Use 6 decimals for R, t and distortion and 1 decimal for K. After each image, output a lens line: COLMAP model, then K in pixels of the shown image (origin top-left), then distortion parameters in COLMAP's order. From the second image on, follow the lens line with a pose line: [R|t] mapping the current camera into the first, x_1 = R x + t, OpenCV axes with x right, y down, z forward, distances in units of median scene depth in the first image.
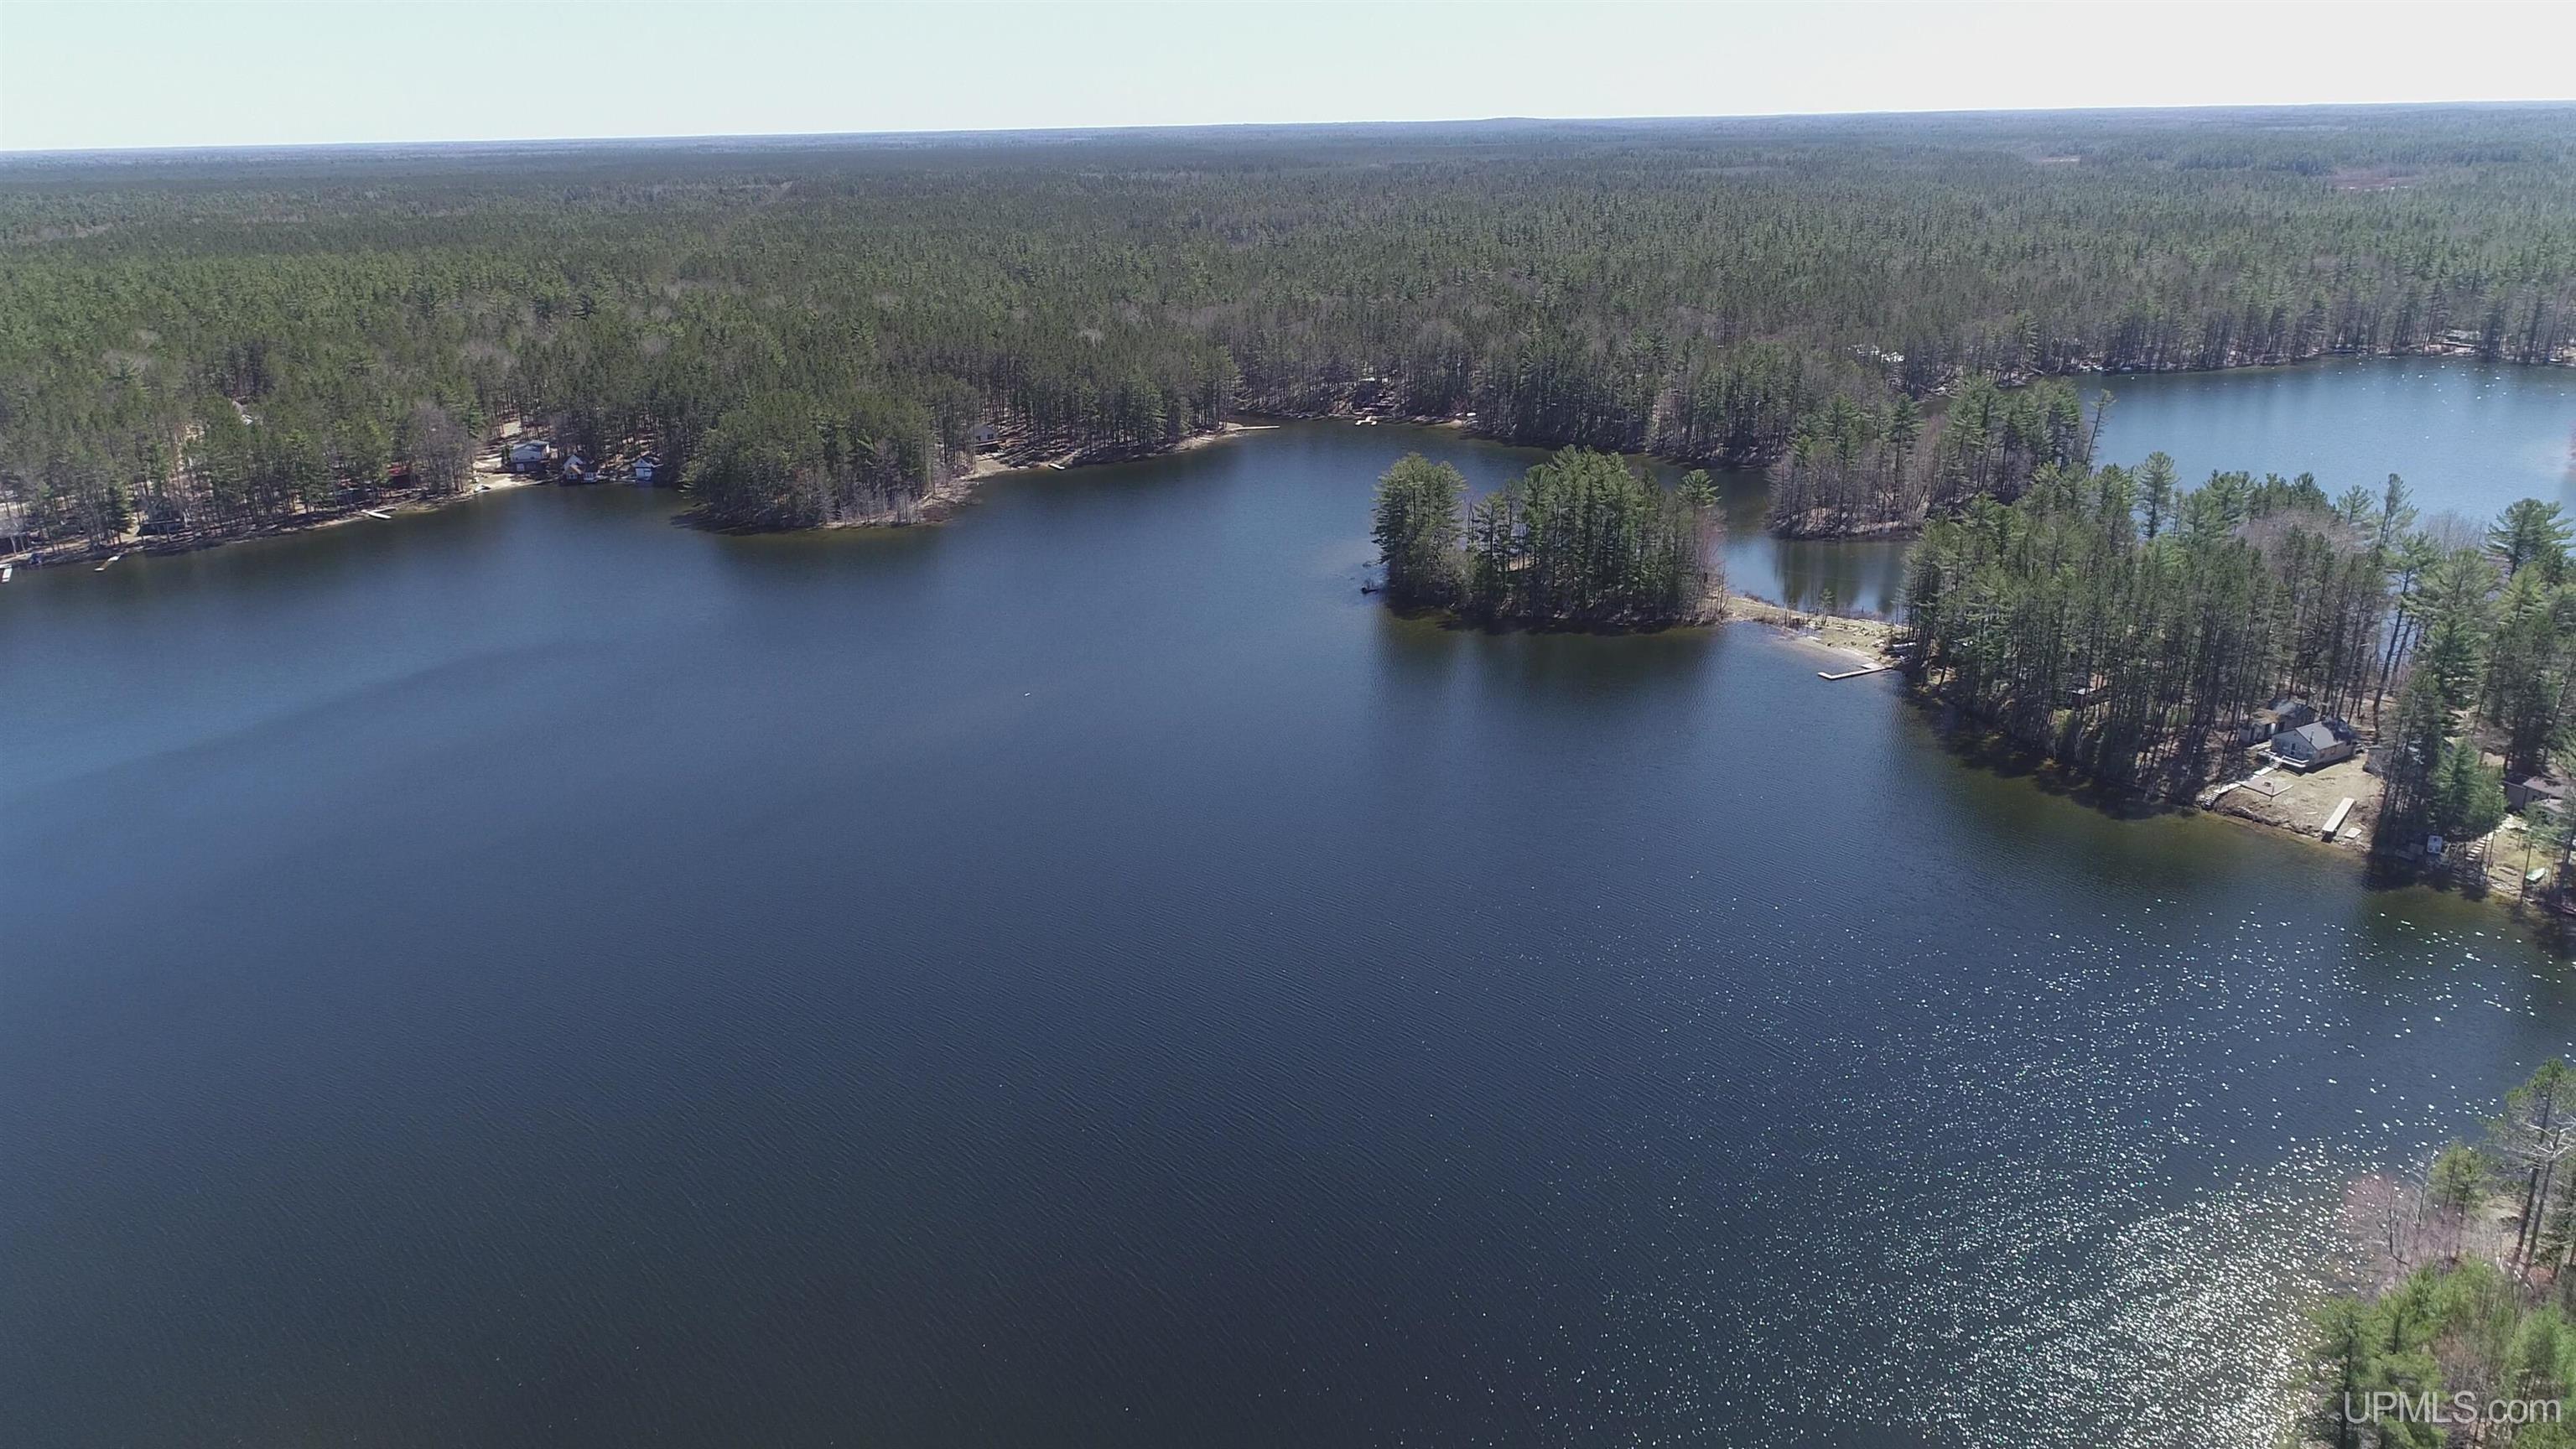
lens RADIAL K [[1804.4, 0, 1288.0], [0, 1804.4, 724.5], [0, 0, 1]] dist [-0.000158, 0.001647]
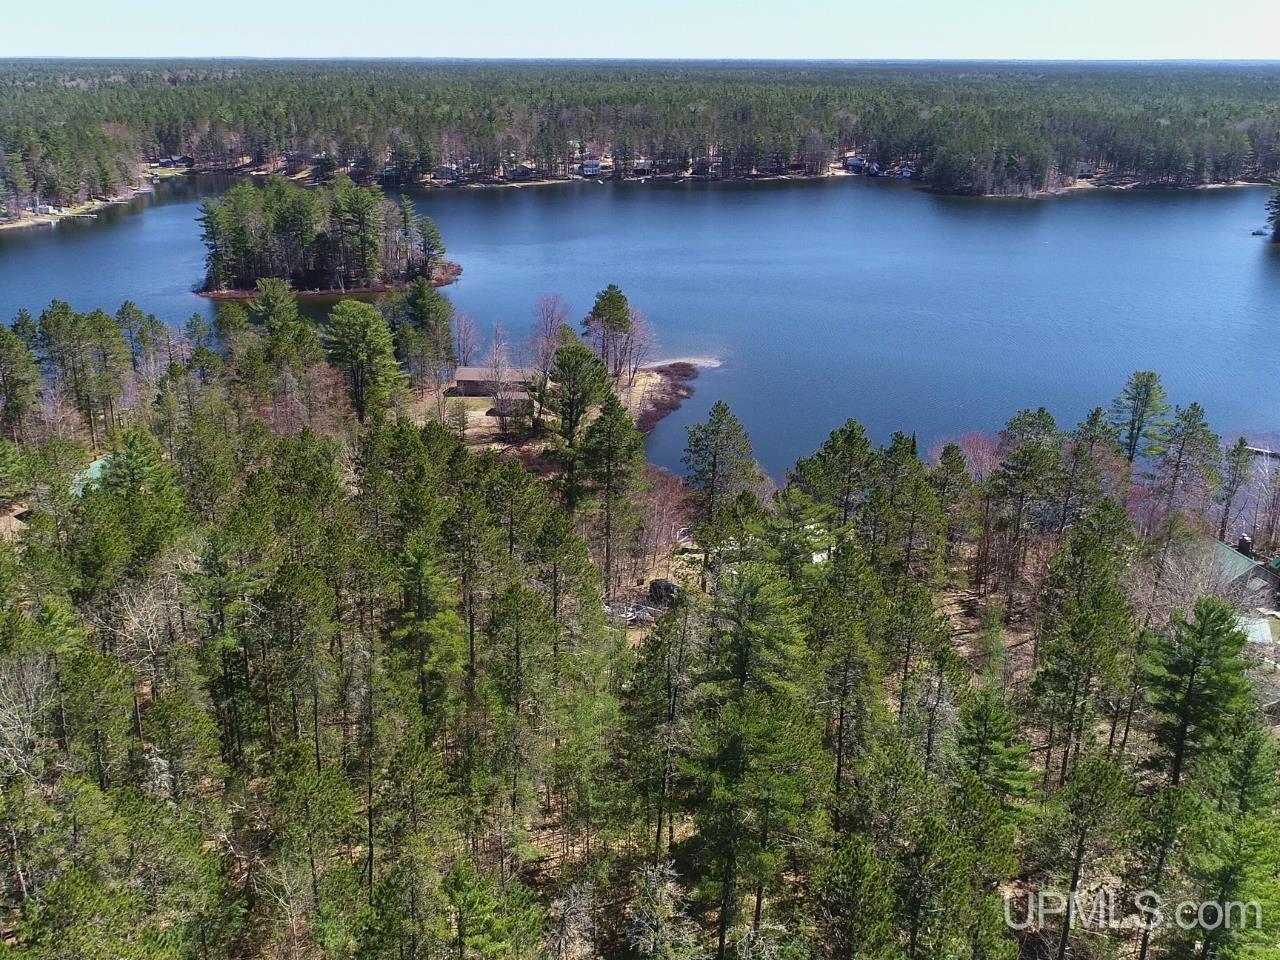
lens RADIAL K [[1200.5, 0, 640.0], [0, 1200.5, 480.0], [0, 0, 1]] dist [0.003442, -0.001695]
pose [[0.836159, 0.203883, -0.509185, 0.144572], [-0.193418, 0.978314, 0.074106, 0.151265], [0.513252, 0.036522, 0.857461, -0.285626]]
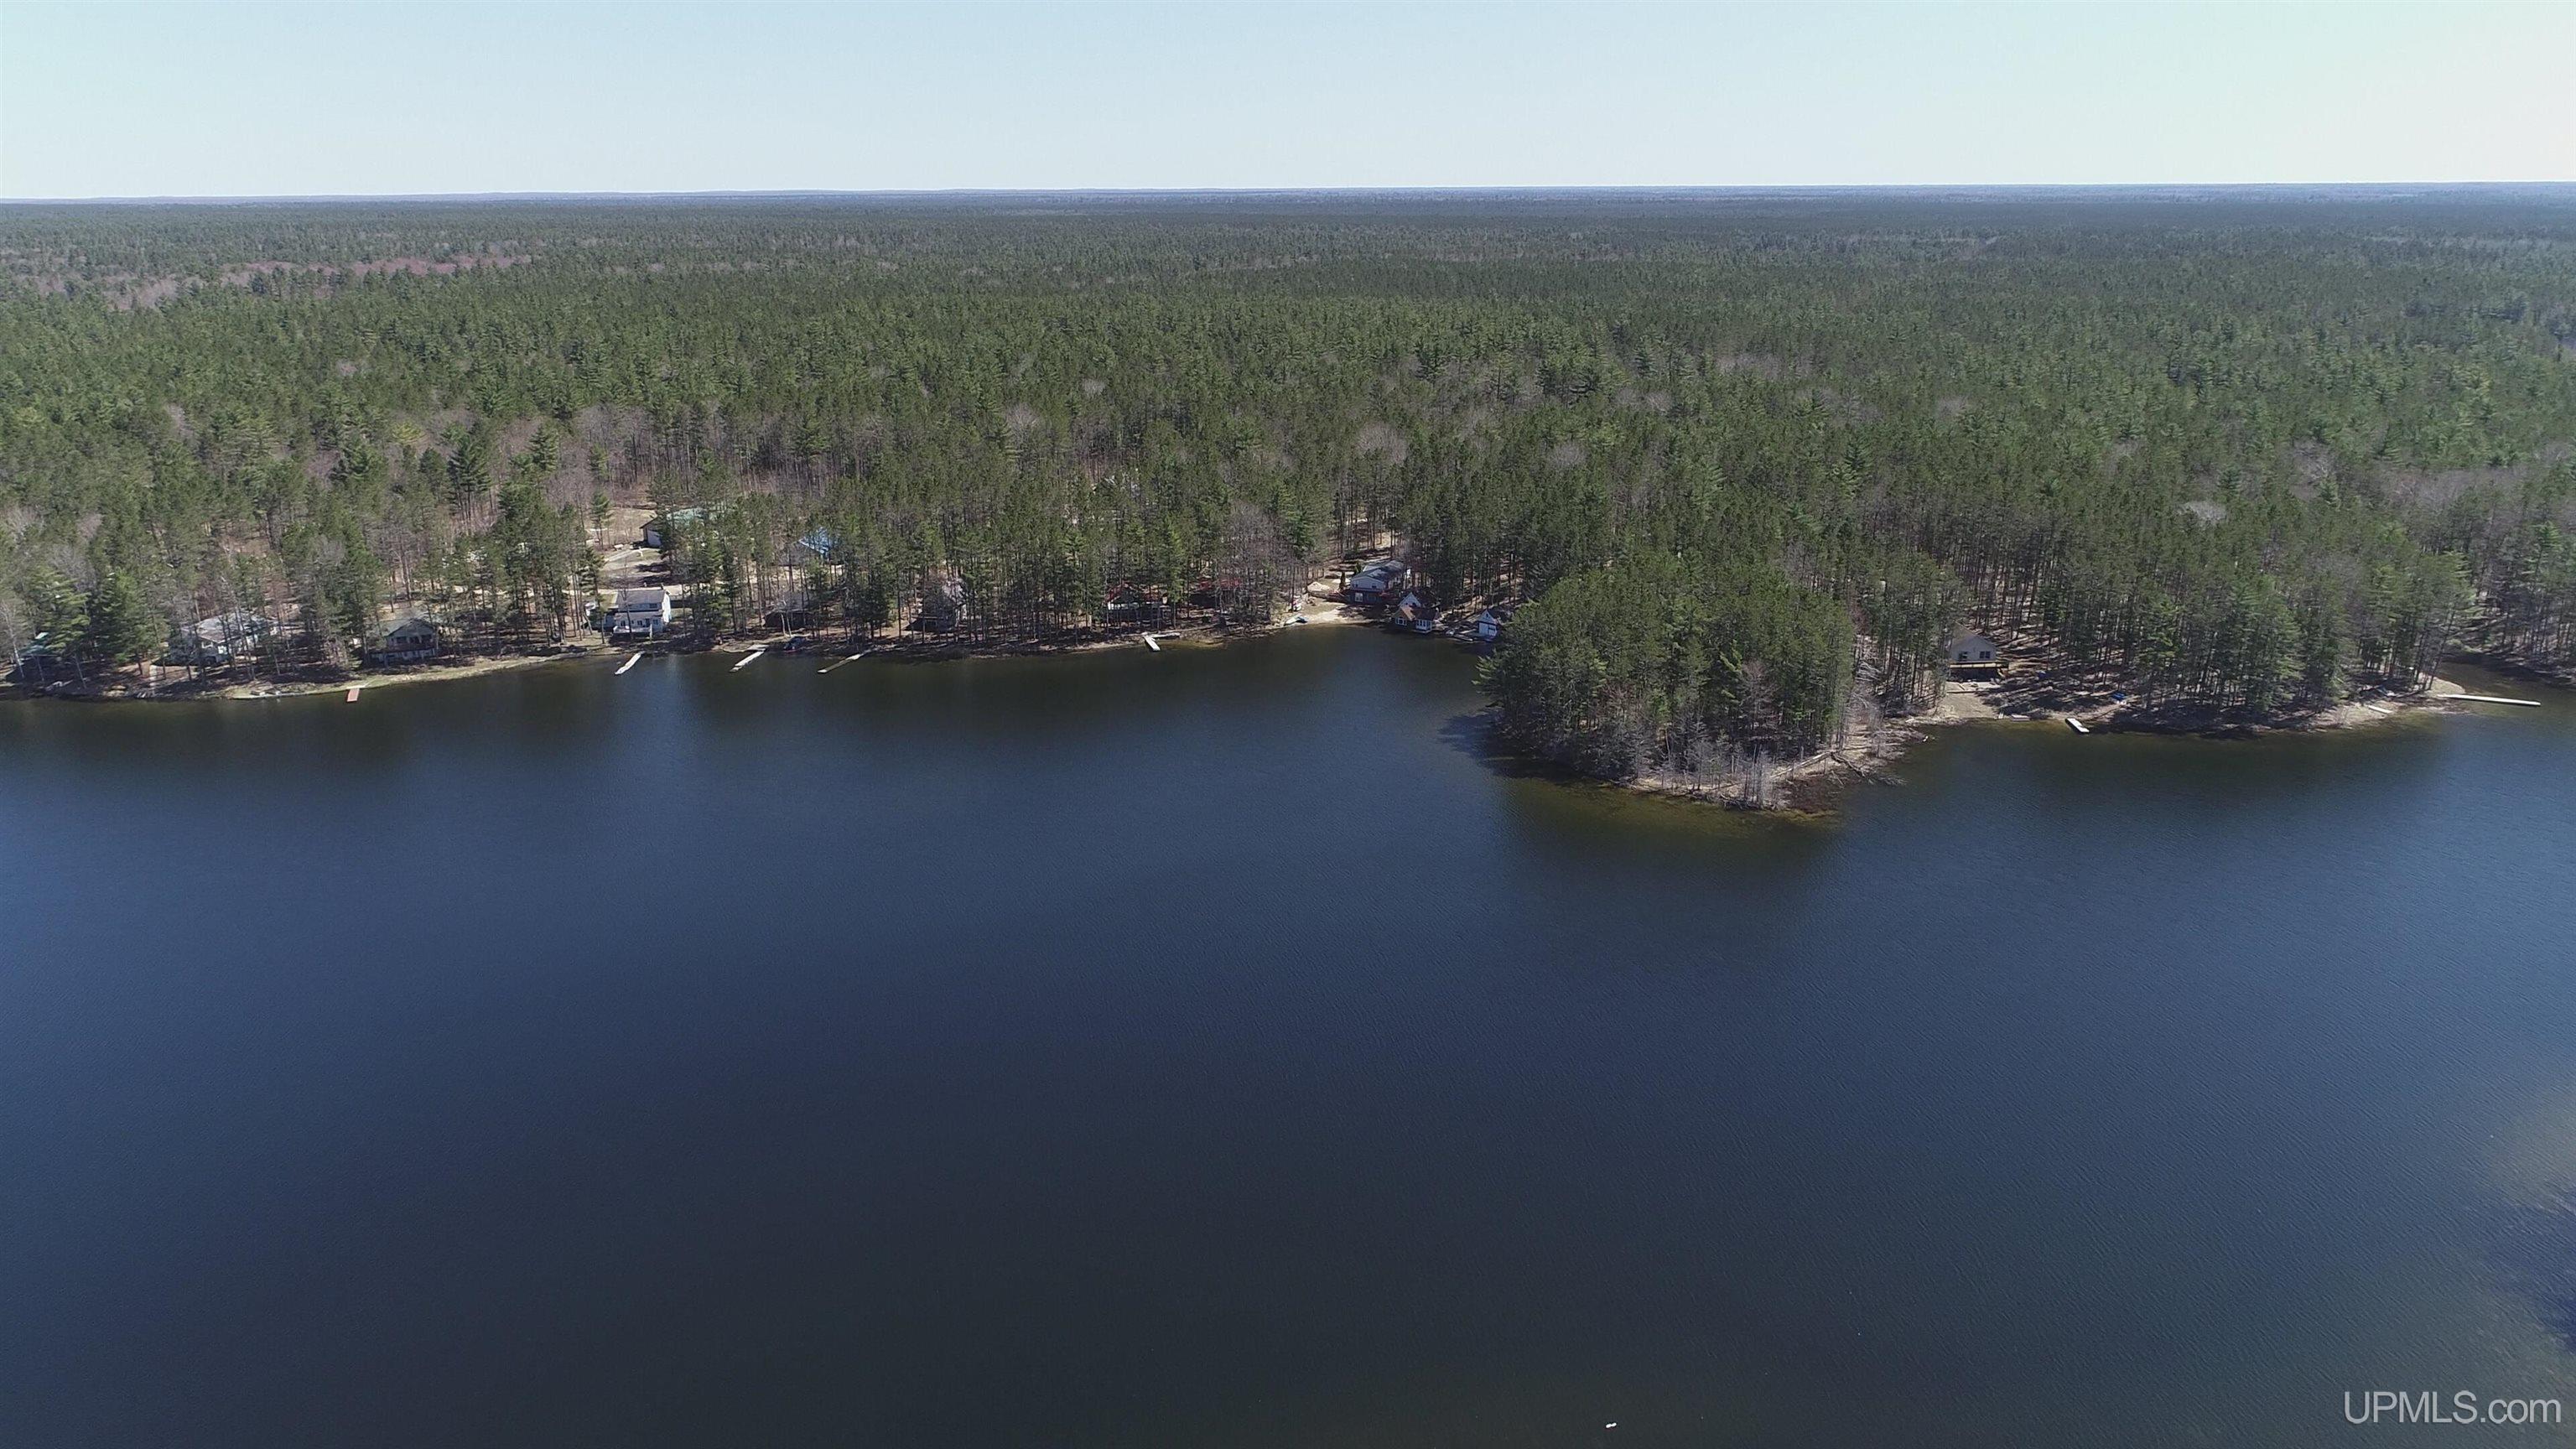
lens RADIAL K [[1804.4, 0, 1288.0], [0, 1804.4, 724.5], [0, 0, 1]] dist [-0.000158, 0.001647]
pose [[0.796779, 0.188113, -0.574244, 0.009830], [-0.201805, 0.978586, 0.040558, -0.114035], [0.569577, 0.083569, 0.817679, 0.347796]]
